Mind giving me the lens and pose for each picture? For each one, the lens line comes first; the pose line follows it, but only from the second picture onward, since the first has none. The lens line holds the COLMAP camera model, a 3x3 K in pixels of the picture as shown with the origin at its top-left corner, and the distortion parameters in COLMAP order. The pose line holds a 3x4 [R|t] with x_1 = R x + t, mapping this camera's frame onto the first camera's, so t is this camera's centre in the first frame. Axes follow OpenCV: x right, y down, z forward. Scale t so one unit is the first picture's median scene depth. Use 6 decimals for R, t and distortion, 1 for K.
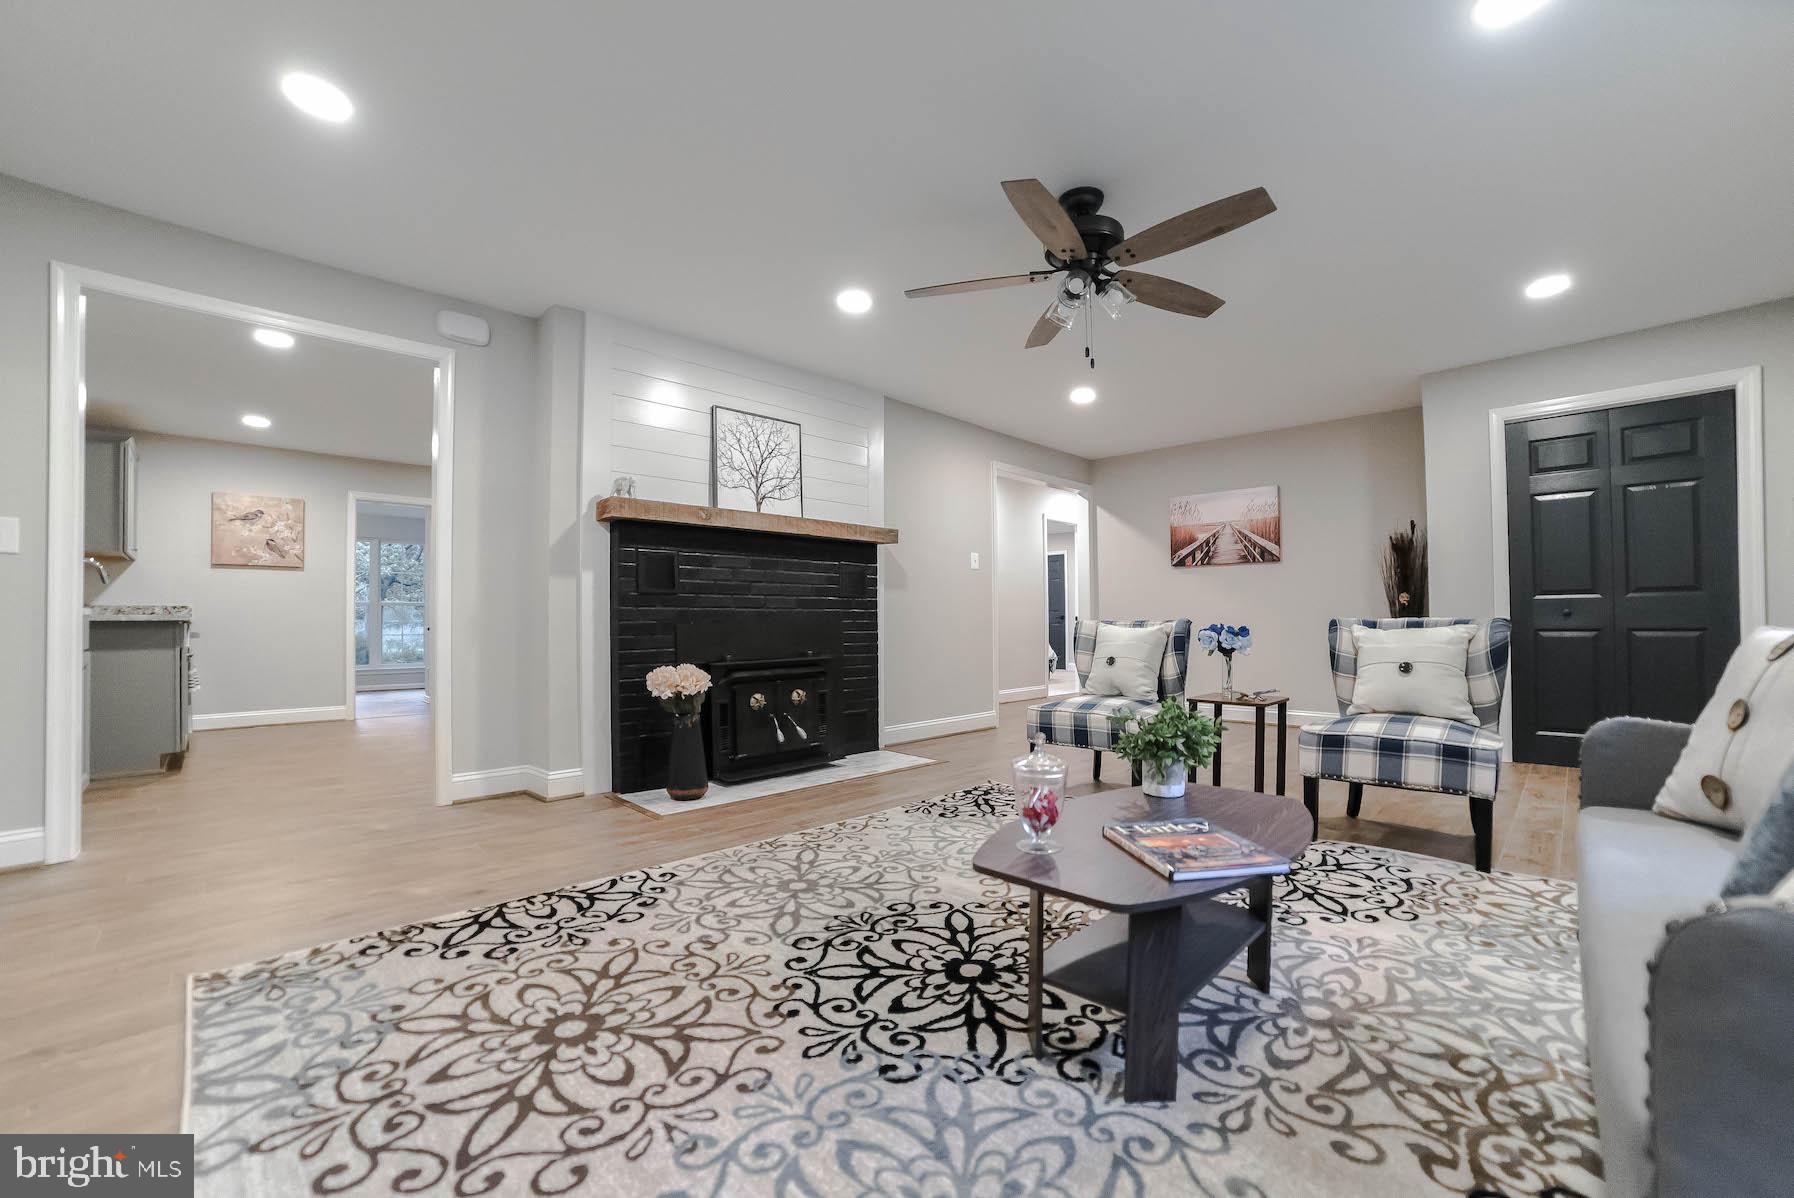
lens RADIAL K [[732.3, 0, 901.9], [0, 732.3, 610.2], [0, 0, 1]] dist [-0.101948, 0.035116]
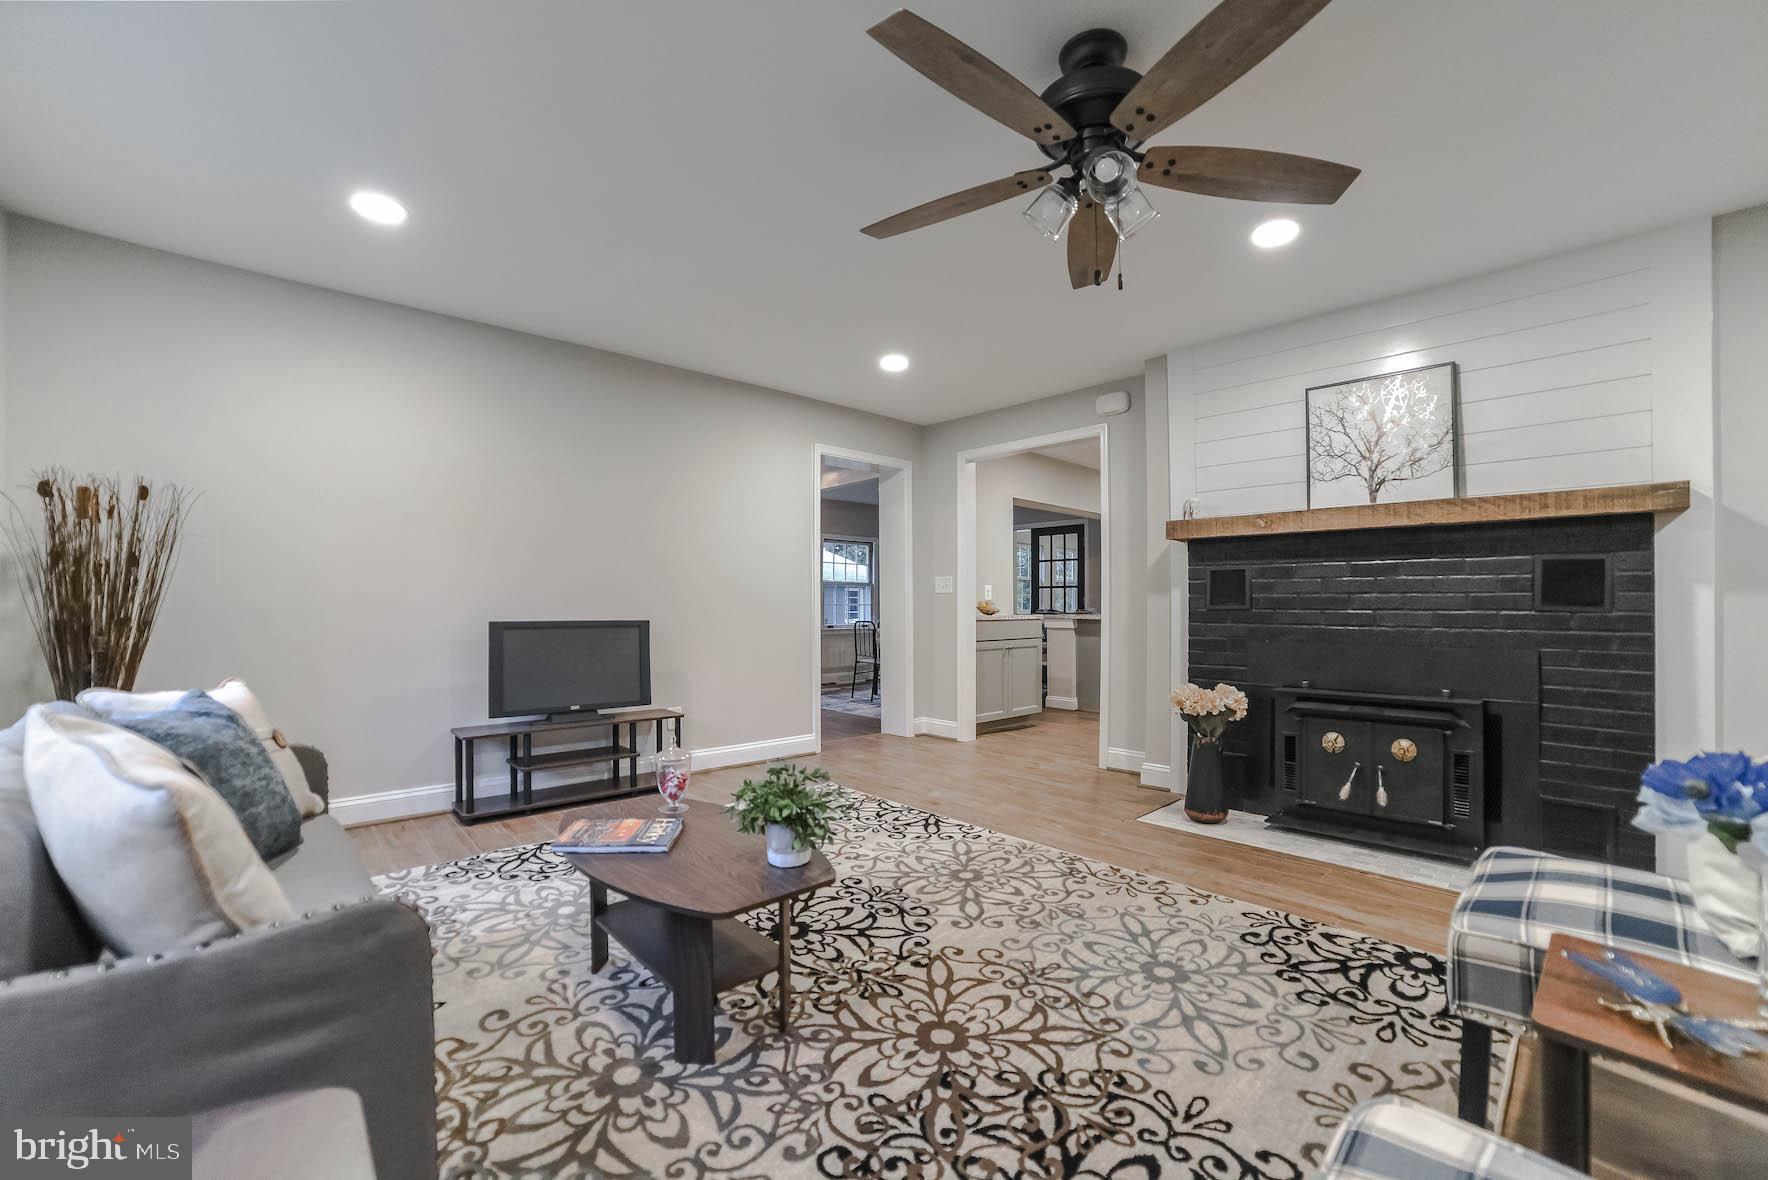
lens RADIAL K [[721.7, 0, 888.9], [0, 721.7, 601.0], [0, 0, 1]] dist [-0.101948, 0.035116]
pose [[-0.042919, 0.005448, -0.999064, 0.661807], [0.016223, 0.999857, 0.004756, -0.048265], [0.998947, -0.016004, -0.043001, 0.601350]]
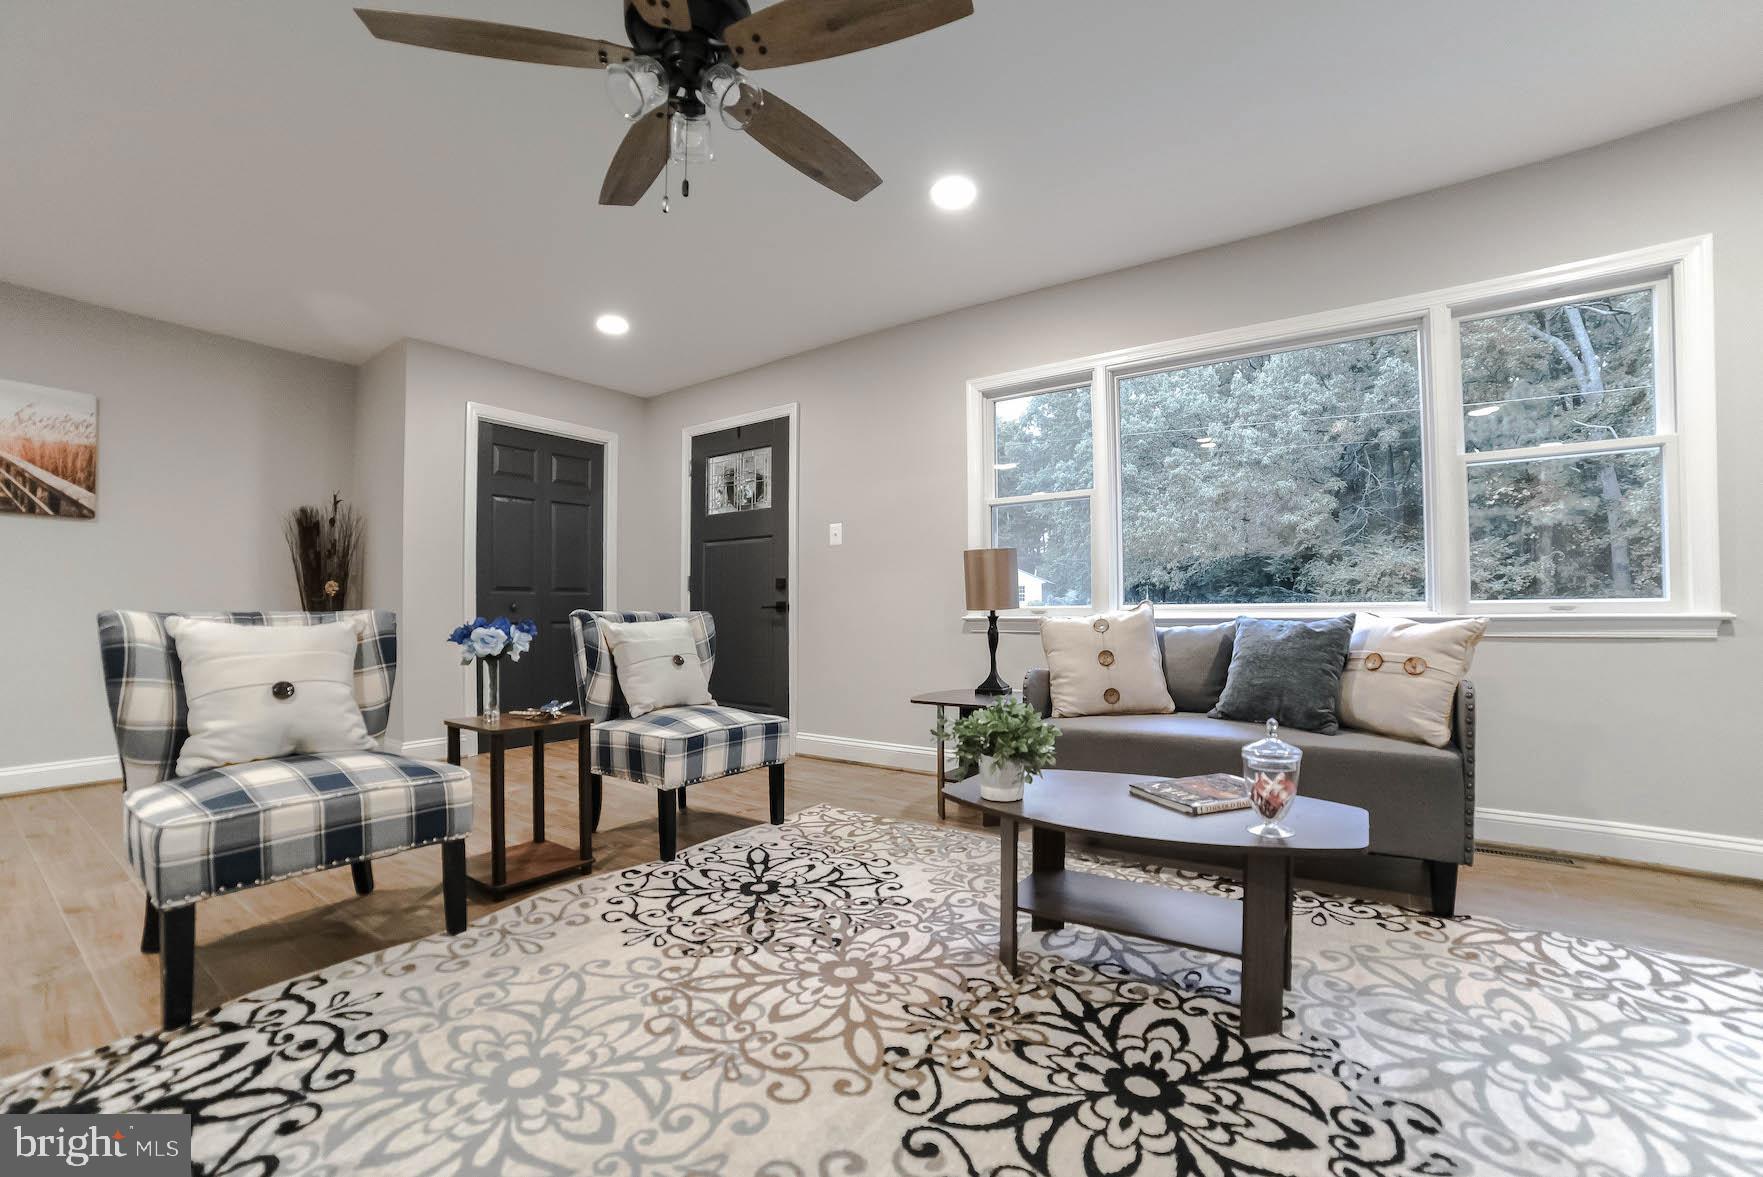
lens RADIAL K [[719.7, 0, 886.4], [0, 719.7, 599.5], [0, 0, 1]] dist [-0.101948, 0.035116]
pose [[-0.178265, 0.022058, 0.983735, -0.271311], [-0.015772, 0.999556, -0.025271, 0.010442], [-0.983856, -0.020020, -0.177838, 0.673610]]
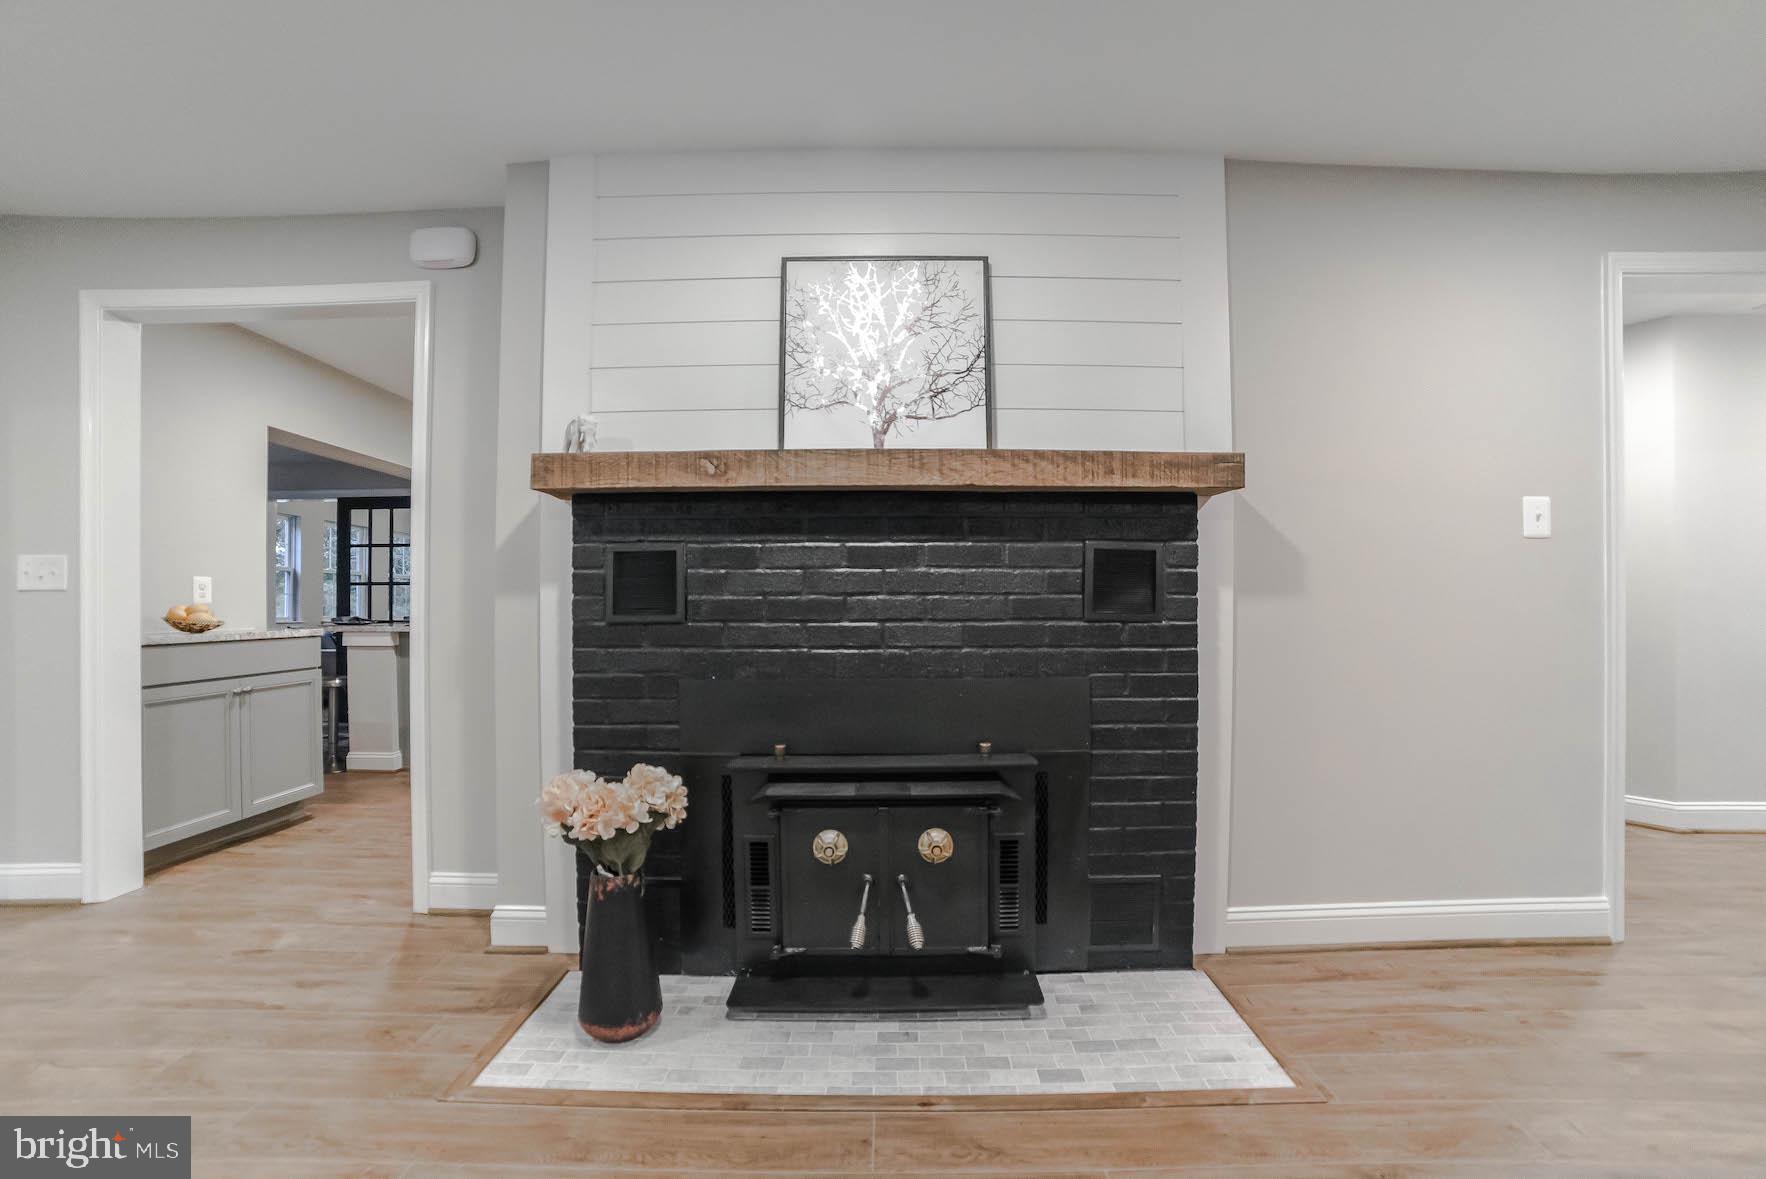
lens RADIAL K [[720.9, 0, 887.9], [0, 720.9, 600.5], [0, 0, 1]] dist [-0.101948, 0.035116]
pose [[0.707625, 0.002592, -0.706584, 0.174378], [0.007998, 0.999900, 0.011678, -0.045815], [0.706543, -0.013915, 0.707533, 0.776489]]
